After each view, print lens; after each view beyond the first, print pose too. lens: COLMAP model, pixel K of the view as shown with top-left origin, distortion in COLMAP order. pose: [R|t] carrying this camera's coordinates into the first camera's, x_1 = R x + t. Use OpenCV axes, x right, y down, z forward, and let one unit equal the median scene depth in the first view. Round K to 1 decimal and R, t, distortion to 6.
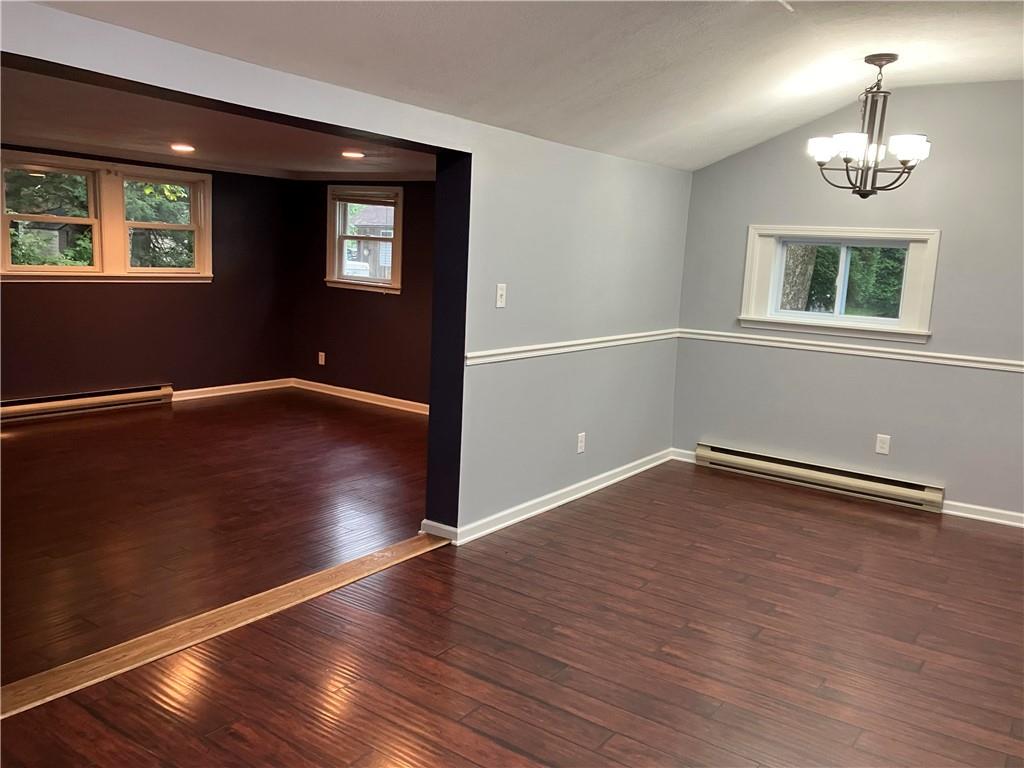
lens RADIAL K [[830.6, 0, 516.9], [0, 830.6, 376.3], [0, 0, 1]] dist [0.024395, -0.038990]
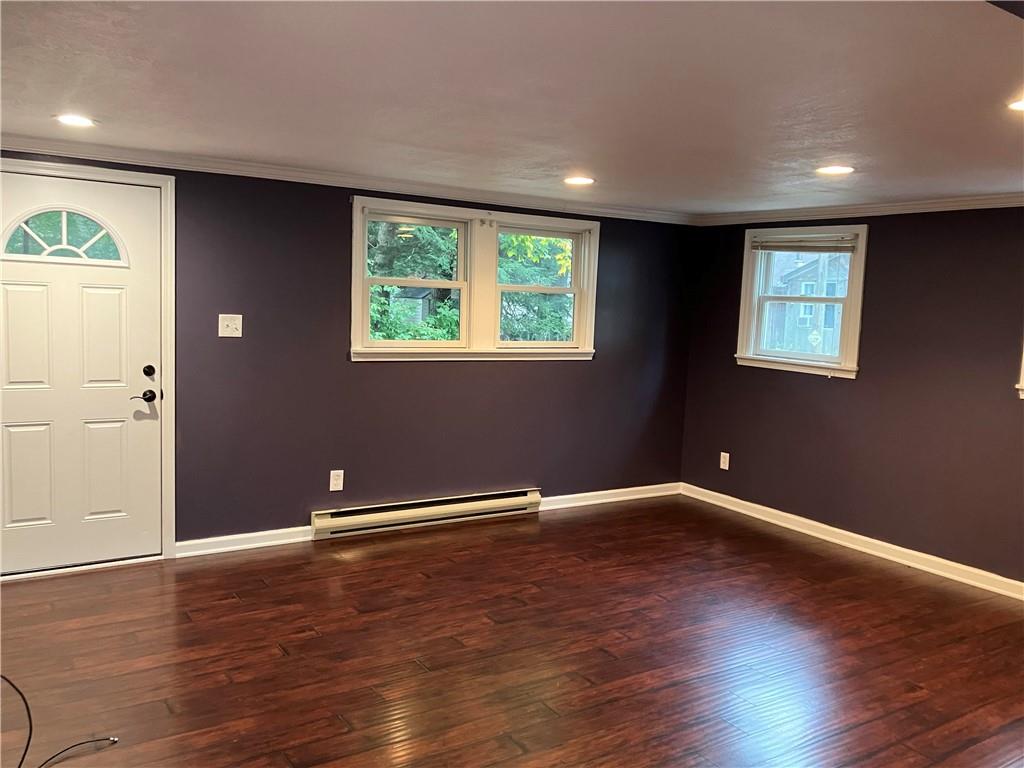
lens RADIAL K [[830.6, 0, 507.6], [0, 830.6, 384.4], [0, 0, 1]] dist [0.024395, -0.038990]
pose [[0.923053, 0.021843, -0.384051, -0.134630], [-0.047045, 0.997302, -0.056348, -0.040089], [0.381784, 0.070079, 0.921591, 0.244163]]
